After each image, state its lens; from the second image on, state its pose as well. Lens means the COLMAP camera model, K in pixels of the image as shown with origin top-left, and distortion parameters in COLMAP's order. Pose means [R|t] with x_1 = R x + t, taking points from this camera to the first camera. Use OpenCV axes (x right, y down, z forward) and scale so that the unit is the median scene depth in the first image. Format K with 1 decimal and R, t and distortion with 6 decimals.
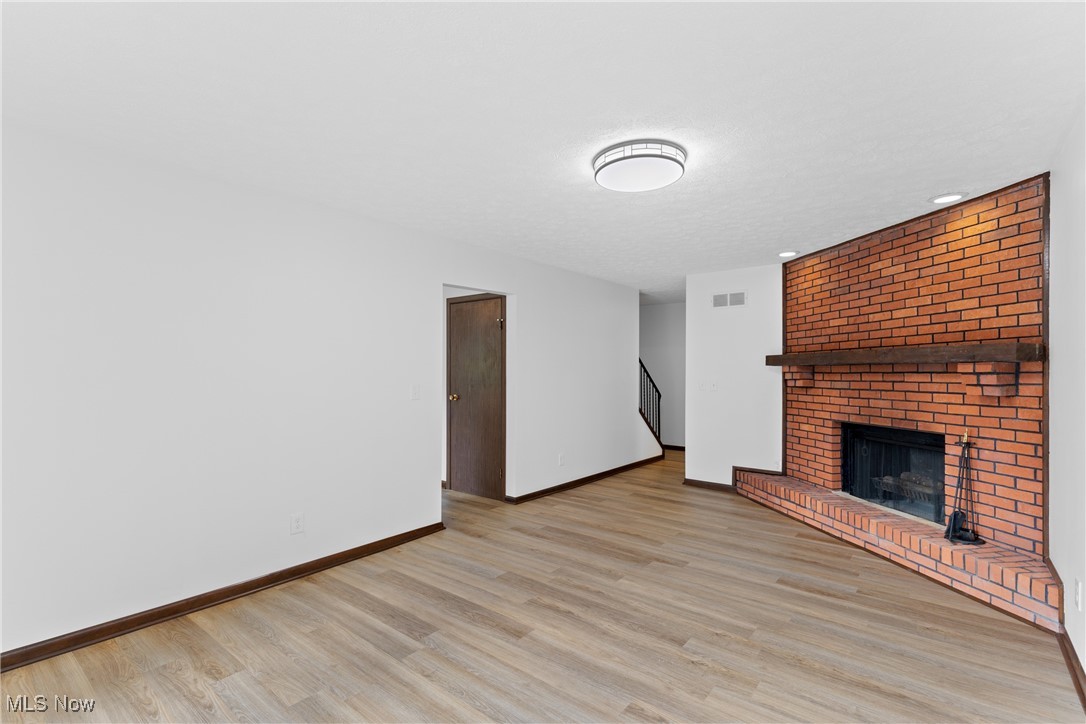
lens RADIAL K [[503.3, 0, 535.6], [0, 503.3, 365.0], [0, 0, 1]] dist [0.007791, -0.001609]
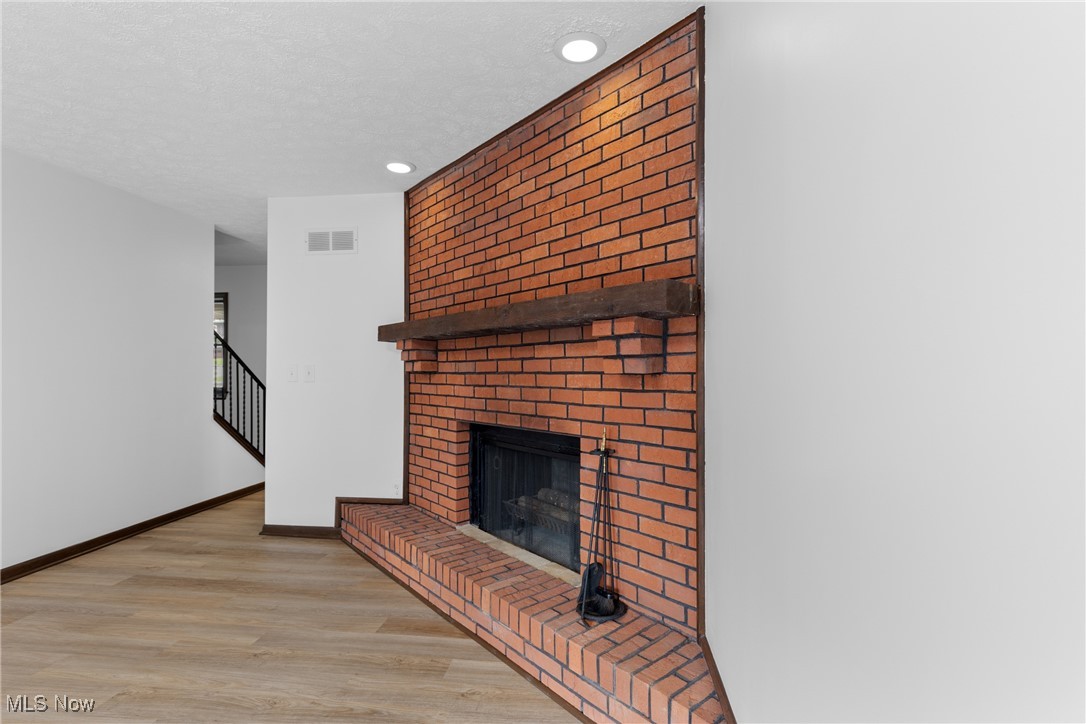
lens RADIAL K [[503.3, 0, 548.8], [0, 503.3, 358.0], [0, 0, 1]] dist [0.007791, -0.001609]
pose [[0.843056, 0.003993, 0.537810, 0.420180], [-0.000113, 0.999974, -0.007248, 0.039886], [-0.537825, 0.006050, 0.843035, 0.468445]]
